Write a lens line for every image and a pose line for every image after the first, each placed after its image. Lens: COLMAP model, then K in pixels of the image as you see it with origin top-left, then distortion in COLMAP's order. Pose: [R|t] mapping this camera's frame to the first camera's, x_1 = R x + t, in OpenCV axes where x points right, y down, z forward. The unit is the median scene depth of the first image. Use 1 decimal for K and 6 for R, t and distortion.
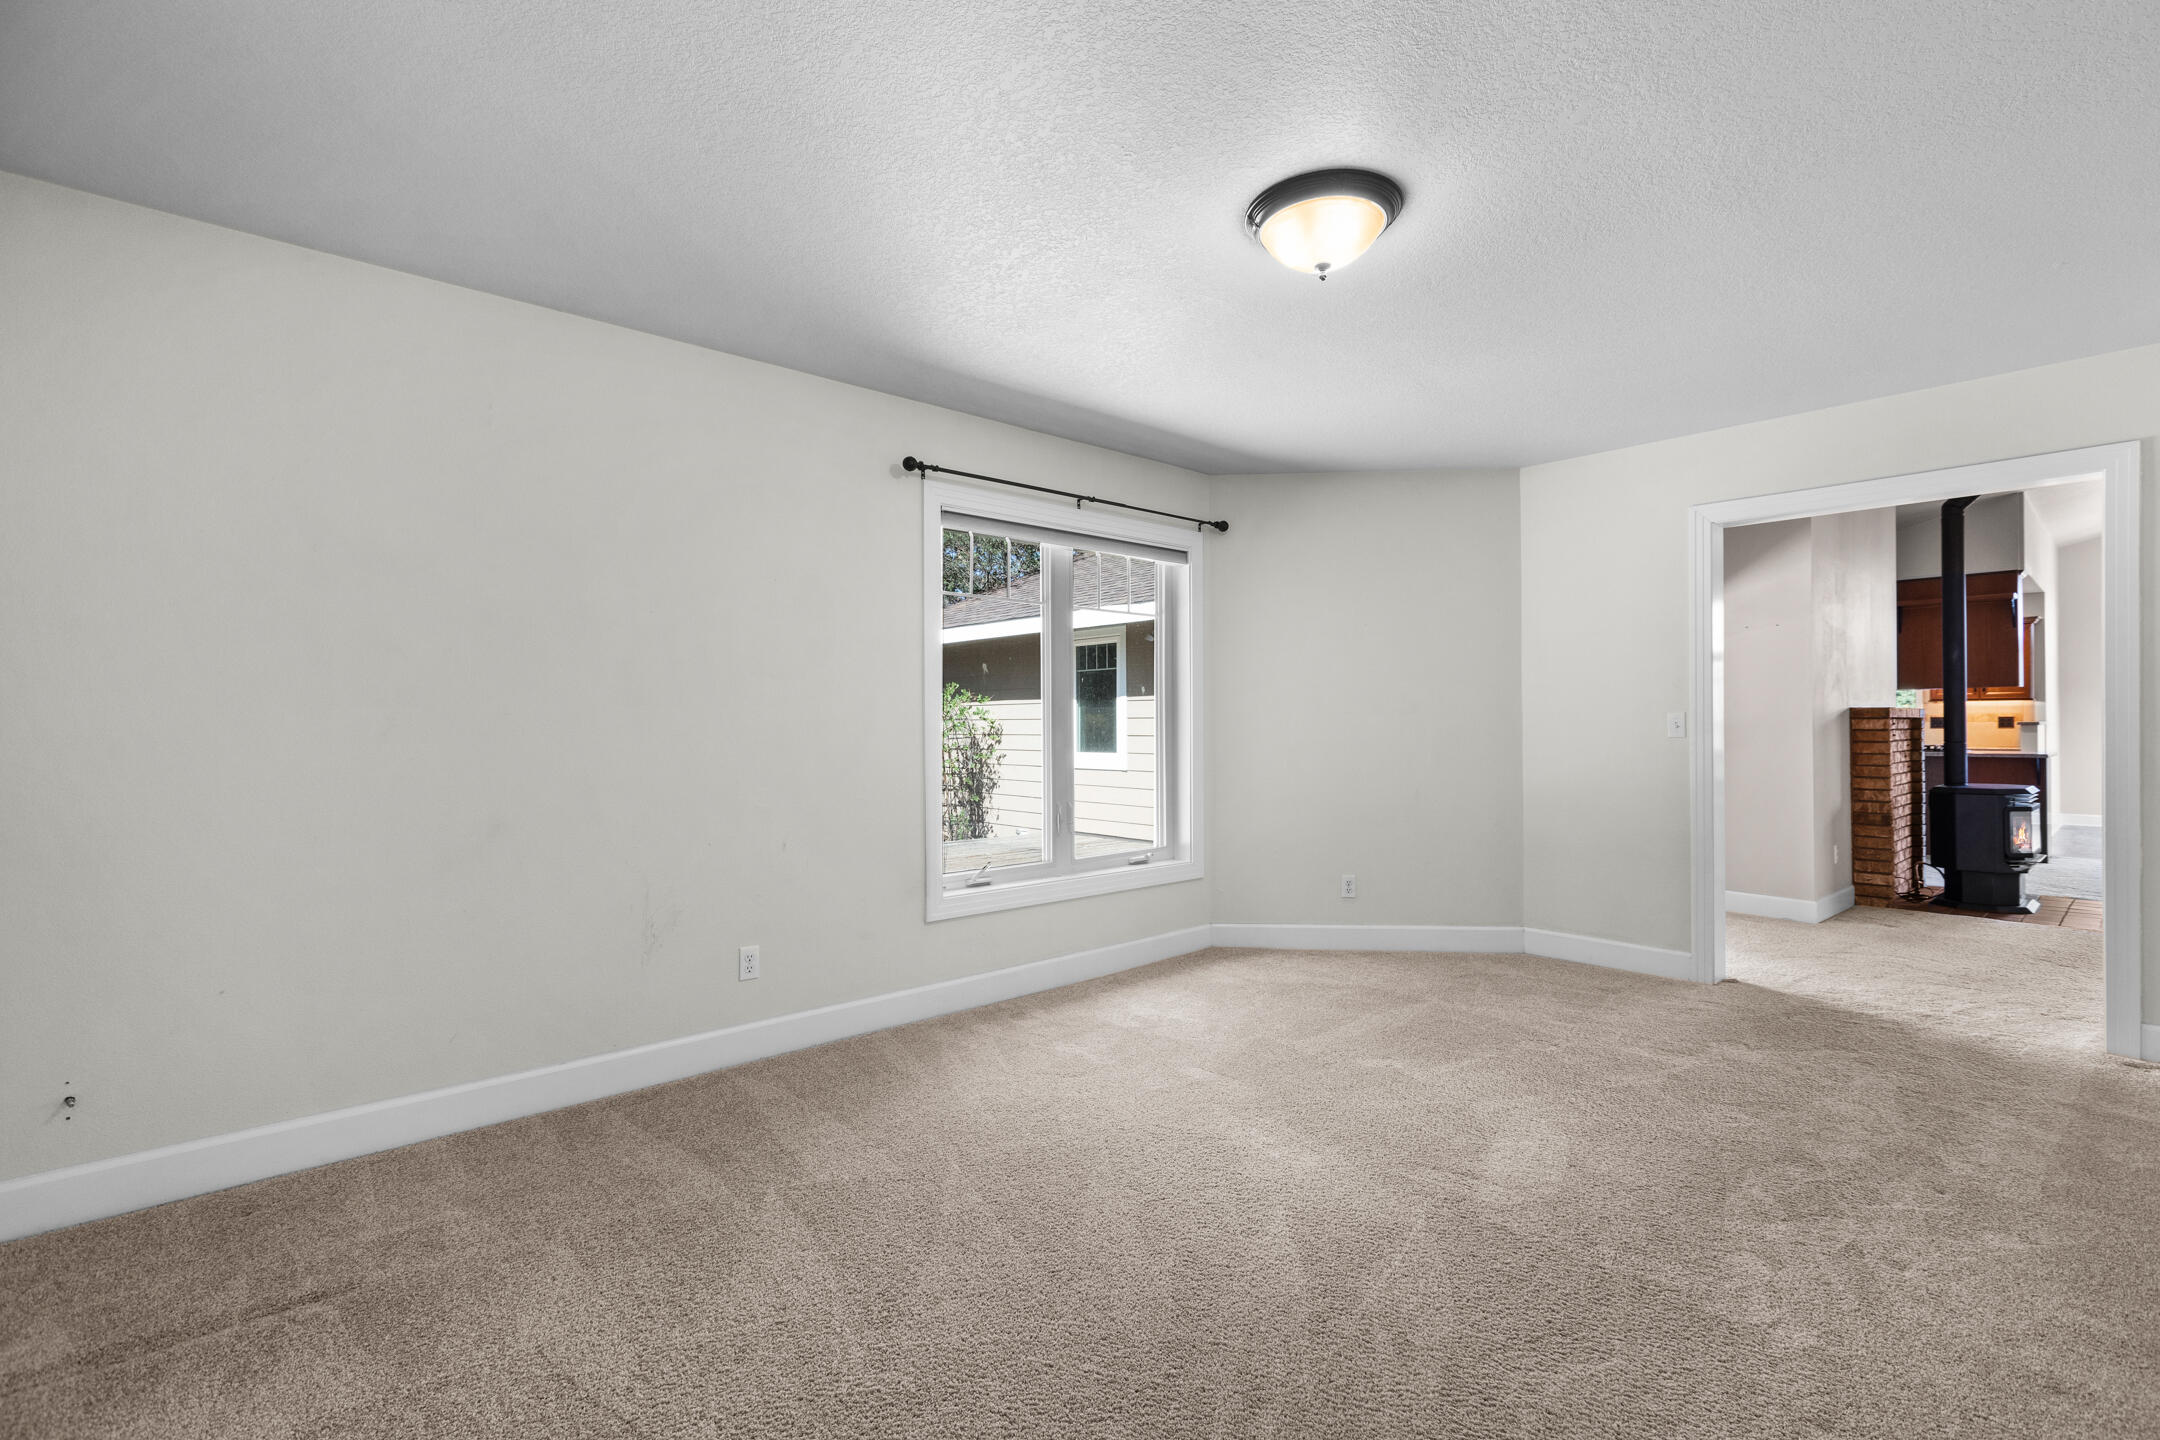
lens RADIAL K [[982.7, 0, 1078.0], [0, 982.7, 727.9], [0, 0, 1]] dist [0.001984, 0.000134]
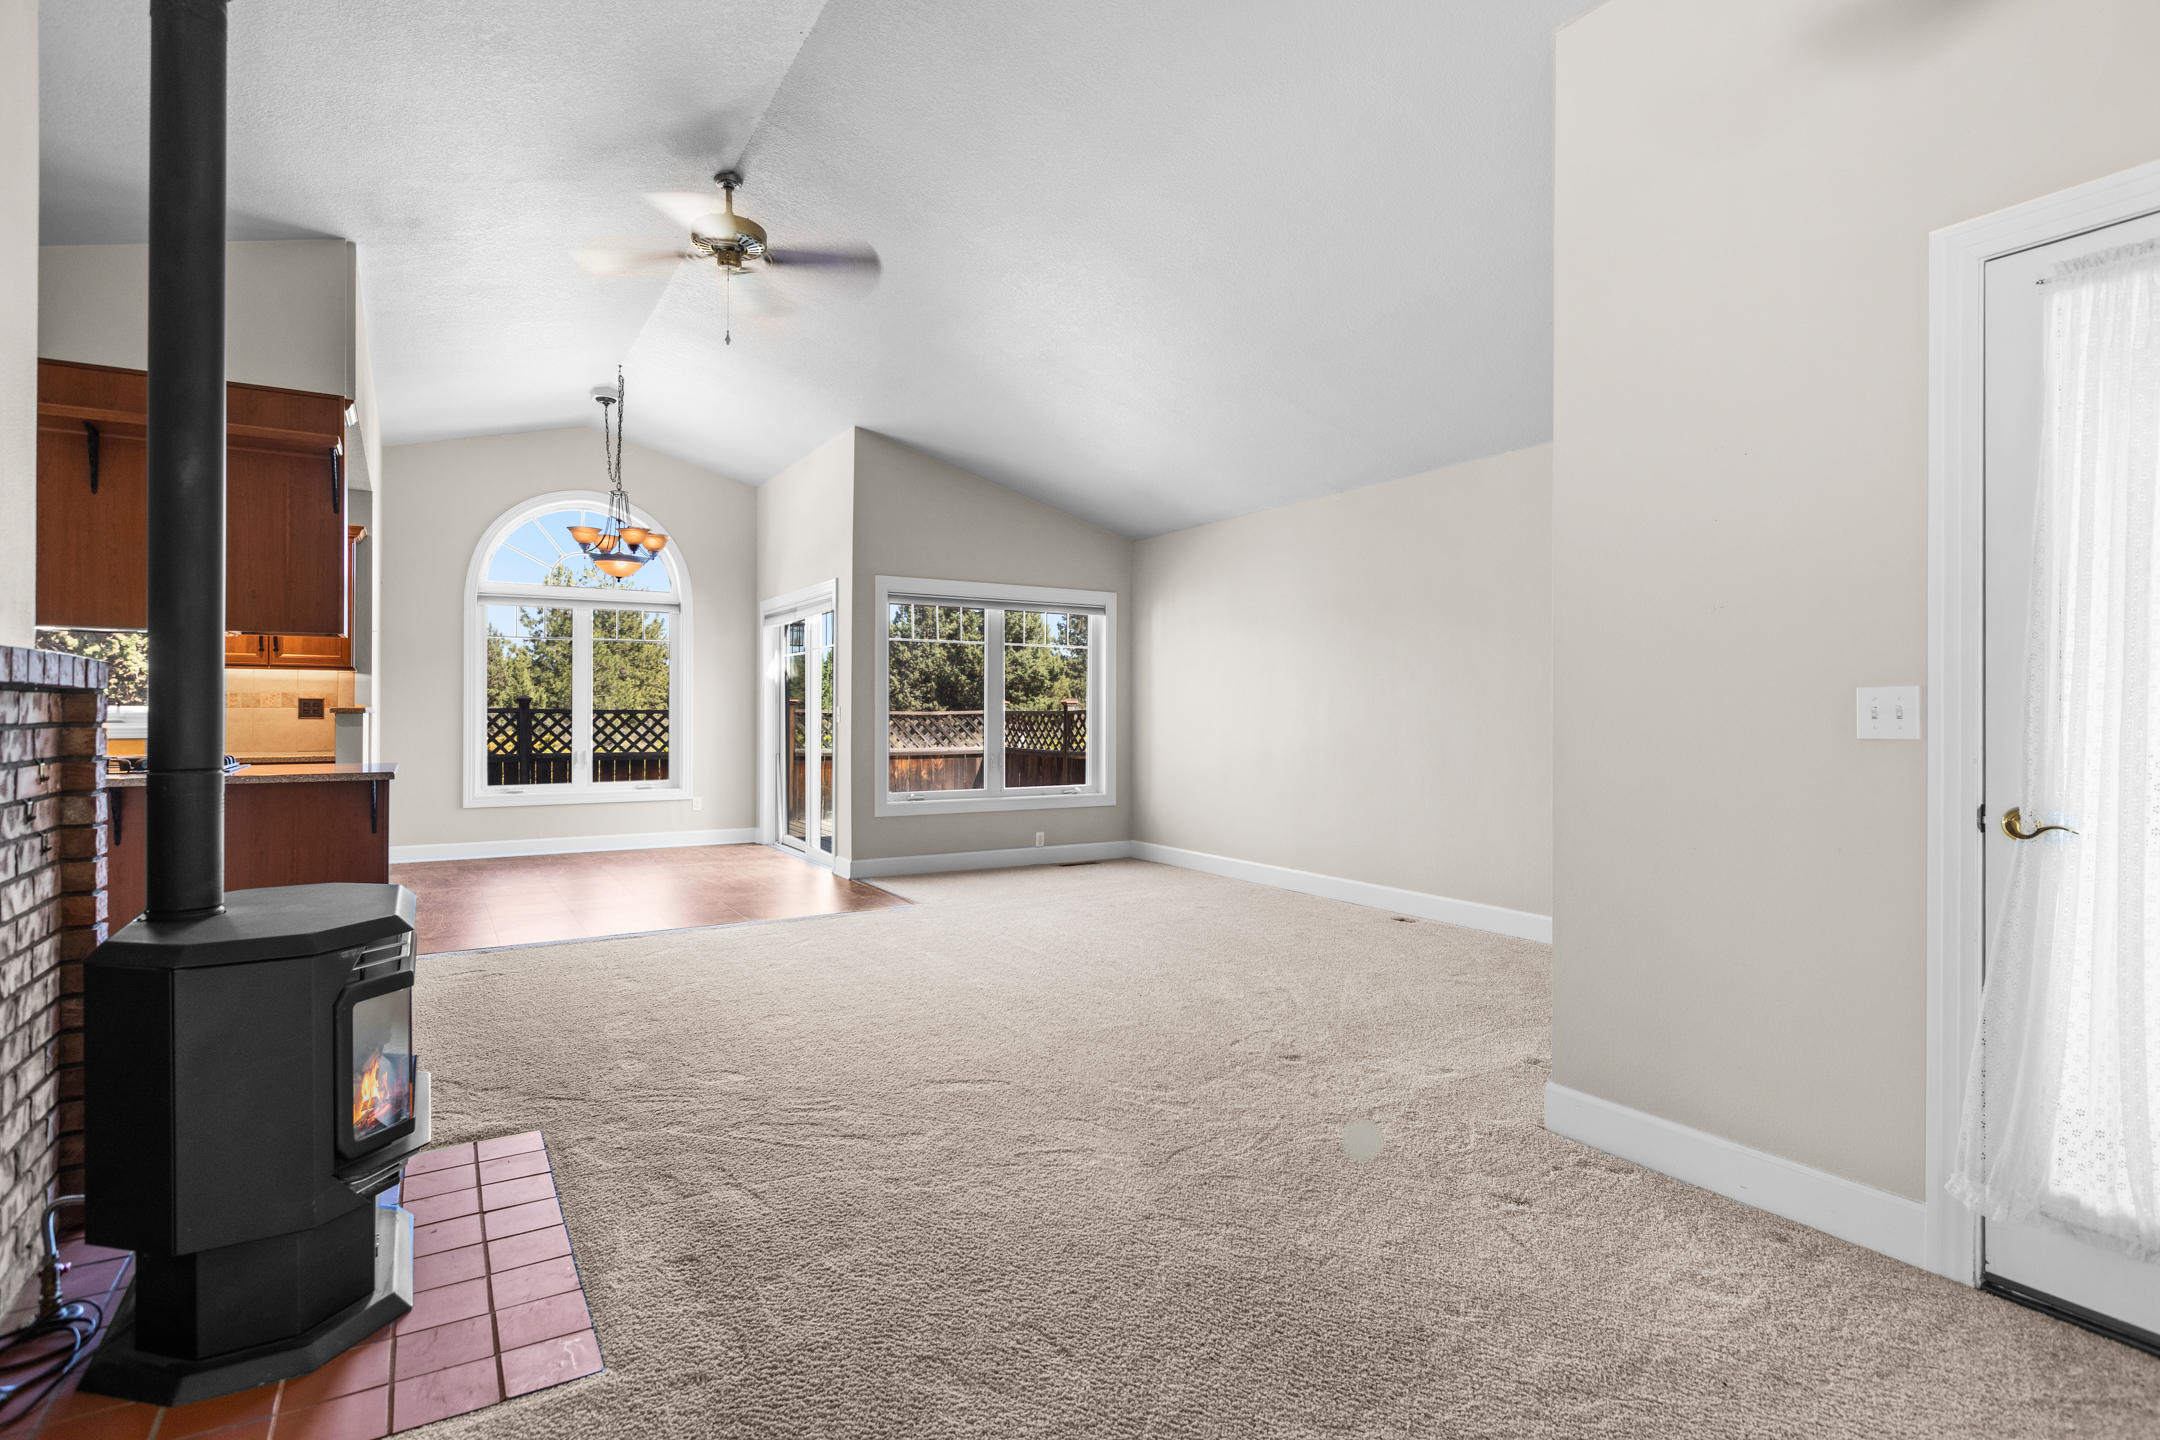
lens RADIAL K [[1107.1, 0, 1083.9], [0, 1107.1, 718.9], [0, 0, 1]] dist [0.004892, 0.000308]
pose [[0.195075, 0.006257, 0.980768, 0.568010], [-0.011181, 0.999929, -0.004156, -0.002856], [-0.980725, -0.010156, 0.195131, 0.618593]]
